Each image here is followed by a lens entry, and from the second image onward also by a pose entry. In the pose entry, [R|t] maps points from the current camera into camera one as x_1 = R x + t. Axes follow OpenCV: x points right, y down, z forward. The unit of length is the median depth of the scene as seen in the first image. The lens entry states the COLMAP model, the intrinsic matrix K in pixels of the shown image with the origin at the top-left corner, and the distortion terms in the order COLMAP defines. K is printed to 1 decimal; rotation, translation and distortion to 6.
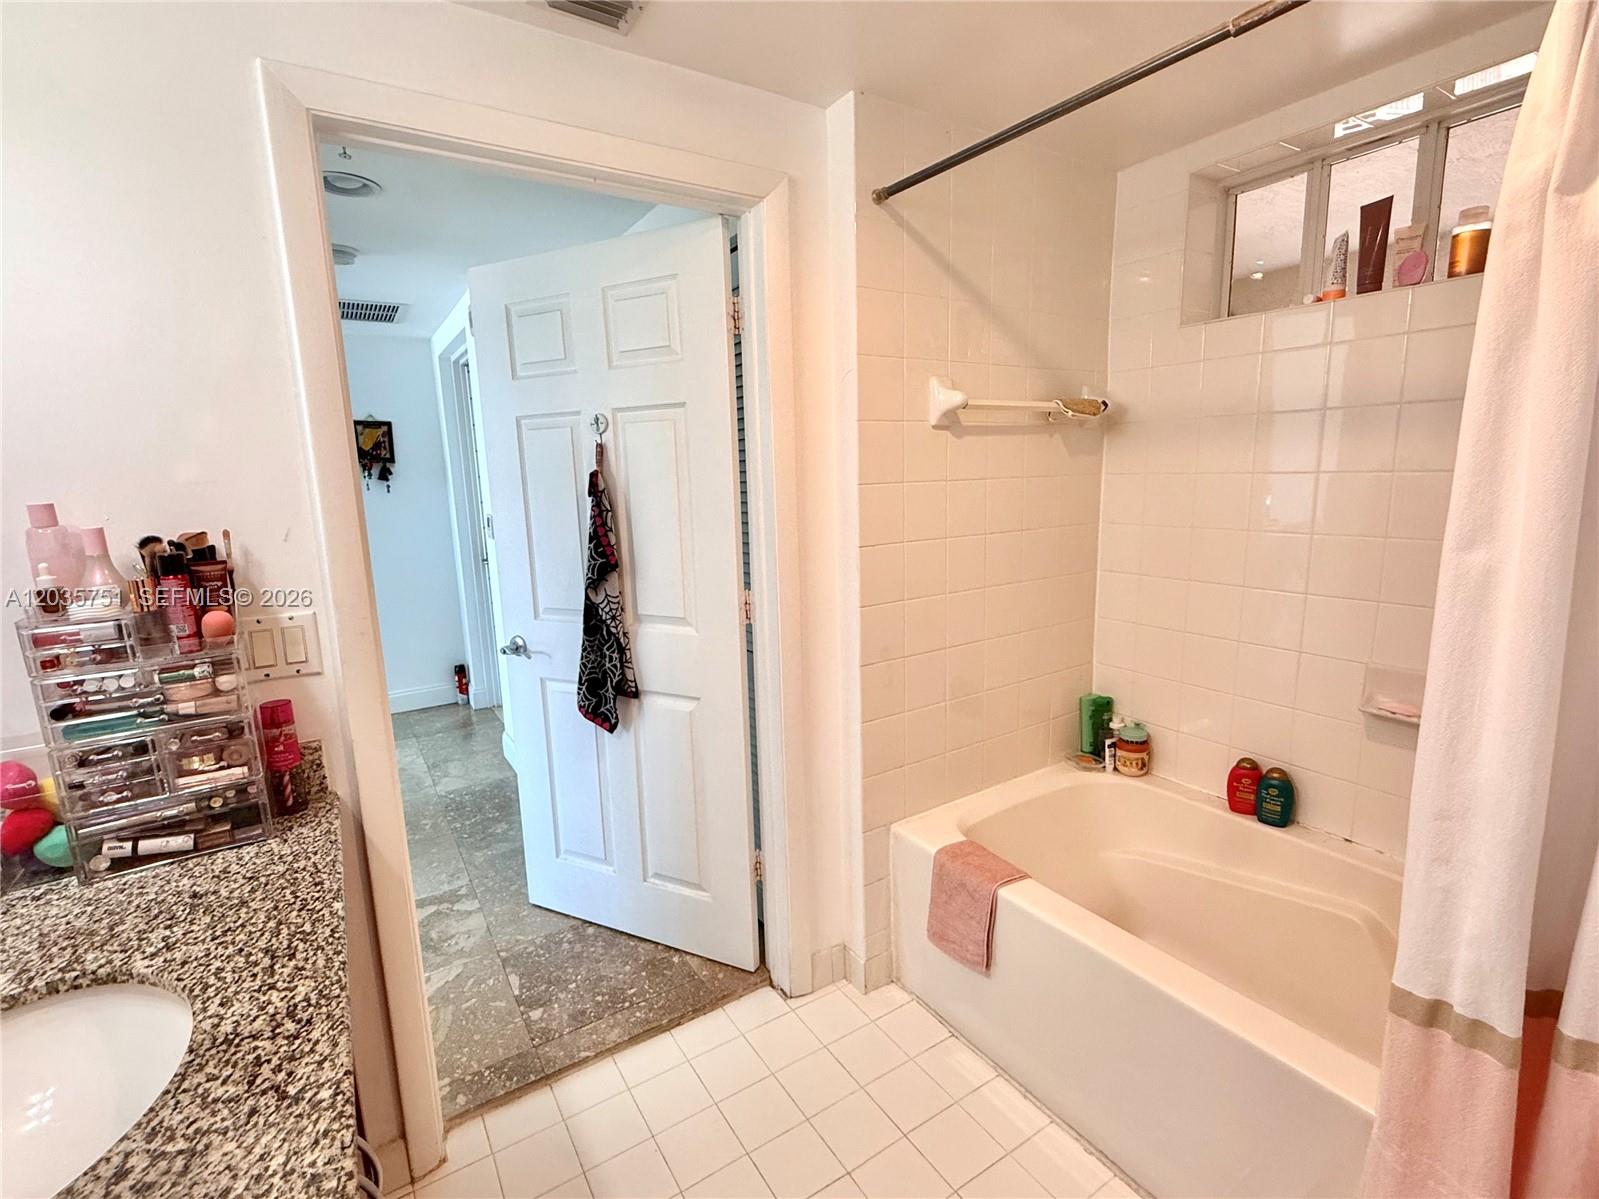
lens RADIAL K [[741.3, 0, 797.1], [0, 741.3, 599.8], [0, 0, 1]] dist [-0.003891, -0.000444]
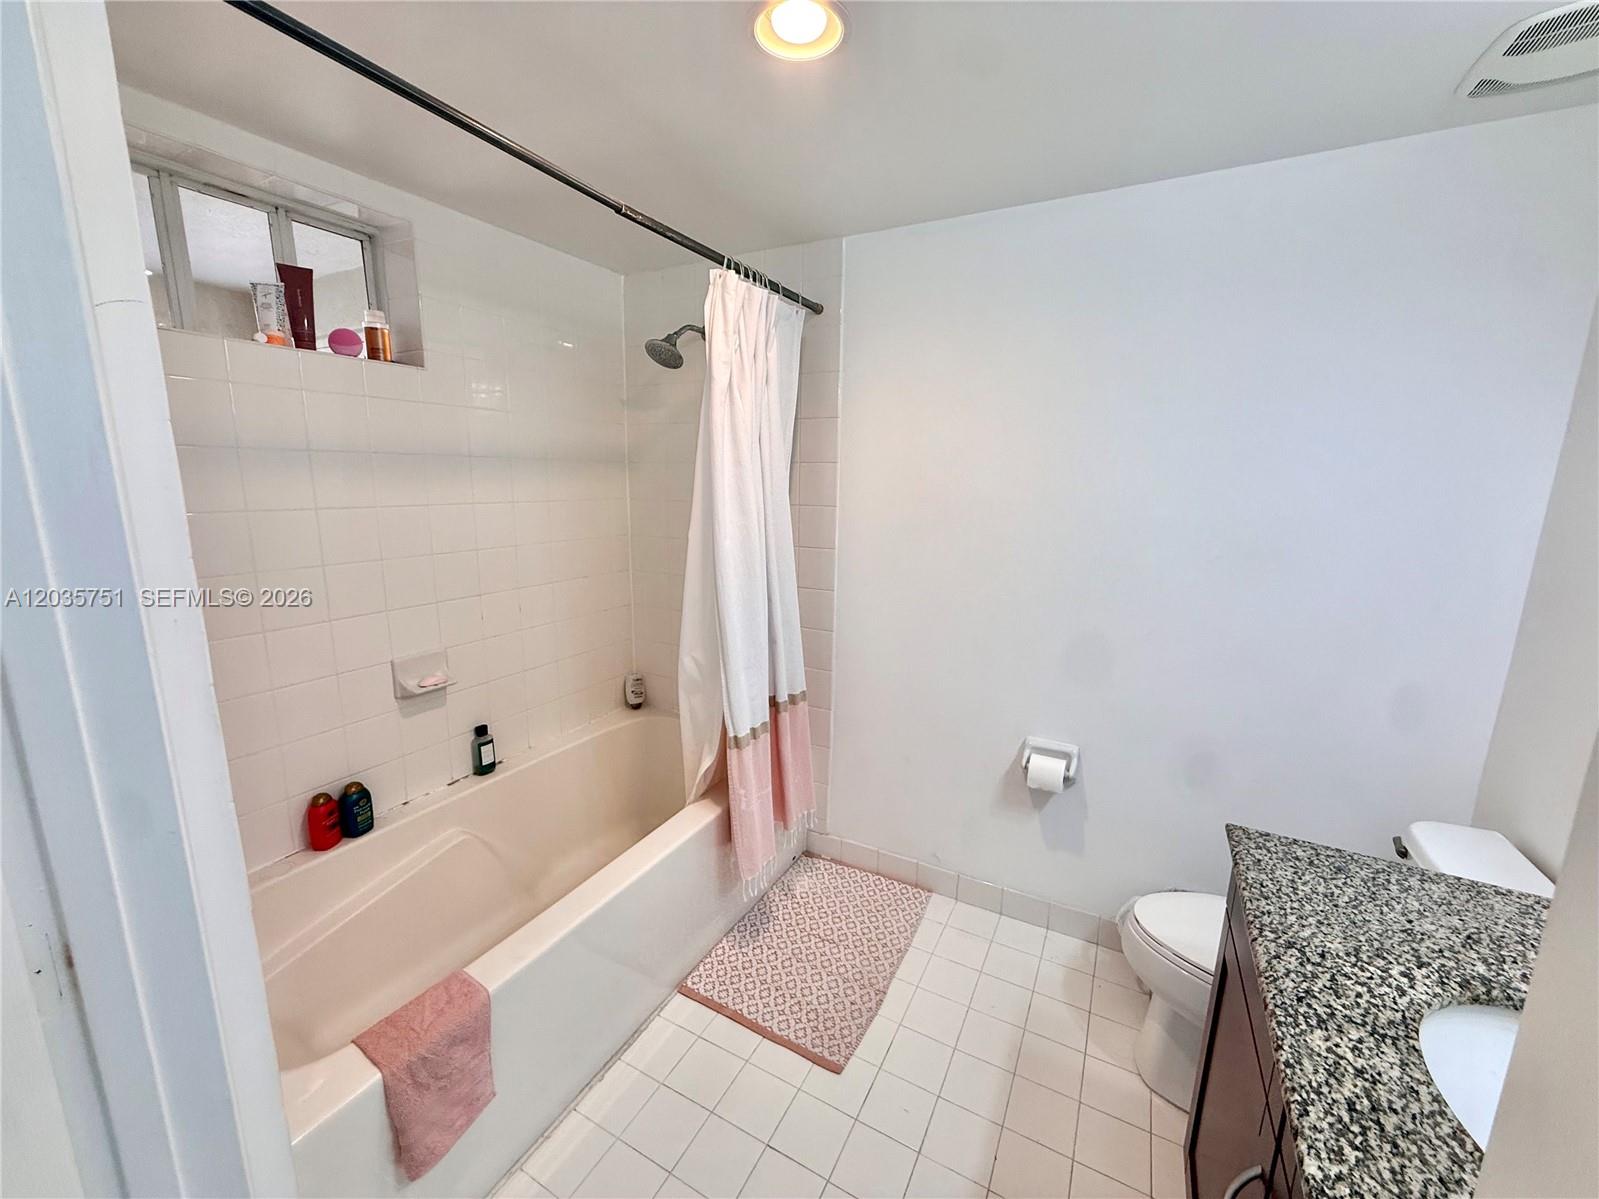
lens RADIAL K [[632.2, 0, 797.2], [0, 632.2, 600.6], [0, 0, 1]] dist [-0.003262, 0.000582]
pose [[-0.483748, -0.145974, 0.862948, -0.514068], [0.153993, 0.956414, 0.248109, -0.190459], [-0.861553, 0.252910, -0.440185, 0.964013]]
